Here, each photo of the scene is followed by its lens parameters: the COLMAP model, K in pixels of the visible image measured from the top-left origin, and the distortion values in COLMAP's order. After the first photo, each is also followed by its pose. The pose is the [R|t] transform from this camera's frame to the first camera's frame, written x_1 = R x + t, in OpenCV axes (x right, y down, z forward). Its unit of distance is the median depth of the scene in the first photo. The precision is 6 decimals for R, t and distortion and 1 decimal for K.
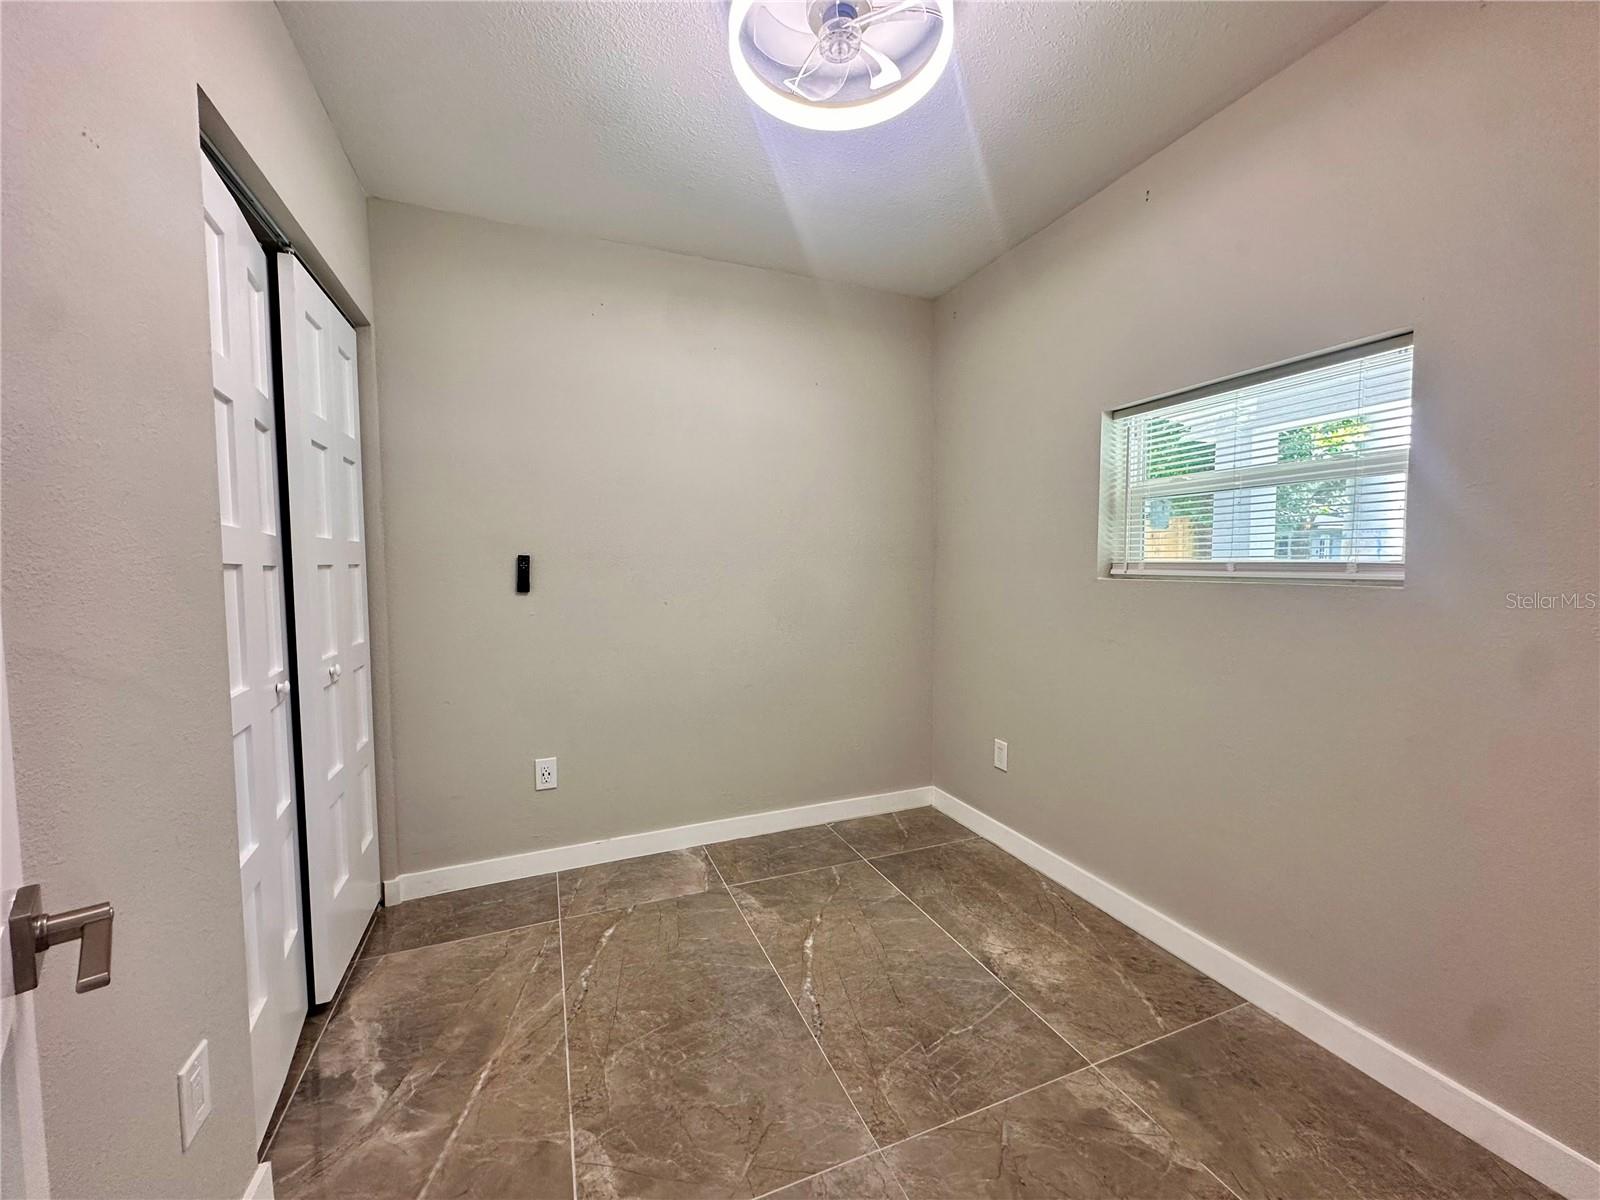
lens RADIAL K [[640.9, 0, 801.1], [0, 640.9, 600.2], [0, 0, 1]] dist [-0.004870, 0.000526]
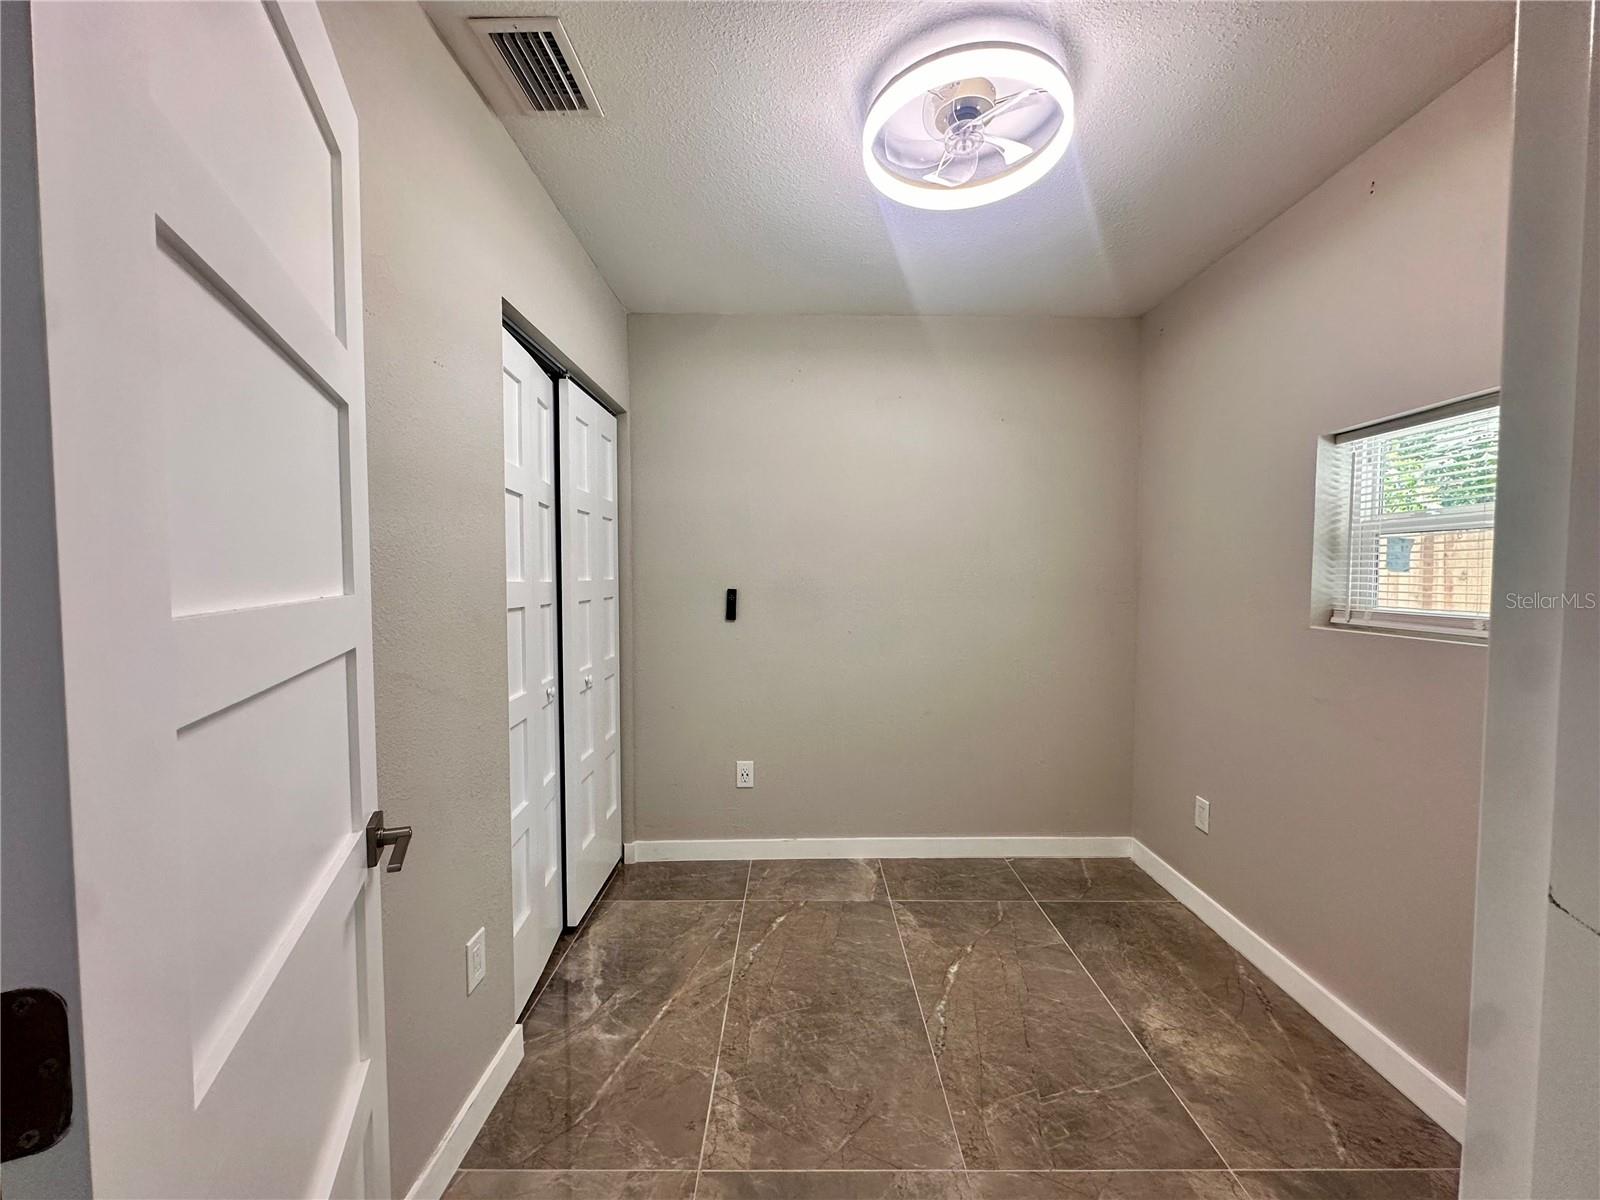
lens RADIAL K [[642.9, 0, 800.0], [0, 642.9, 600.0], [0, 0, 1]] dist [-0.004157, 0.000290]
pose [[0.925998, 0.020828, -0.376953, 0.182501], [-0.026829, 0.999583, -0.010675, -0.053036], [0.376574, 0.019998, 0.926171, -0.083147]]
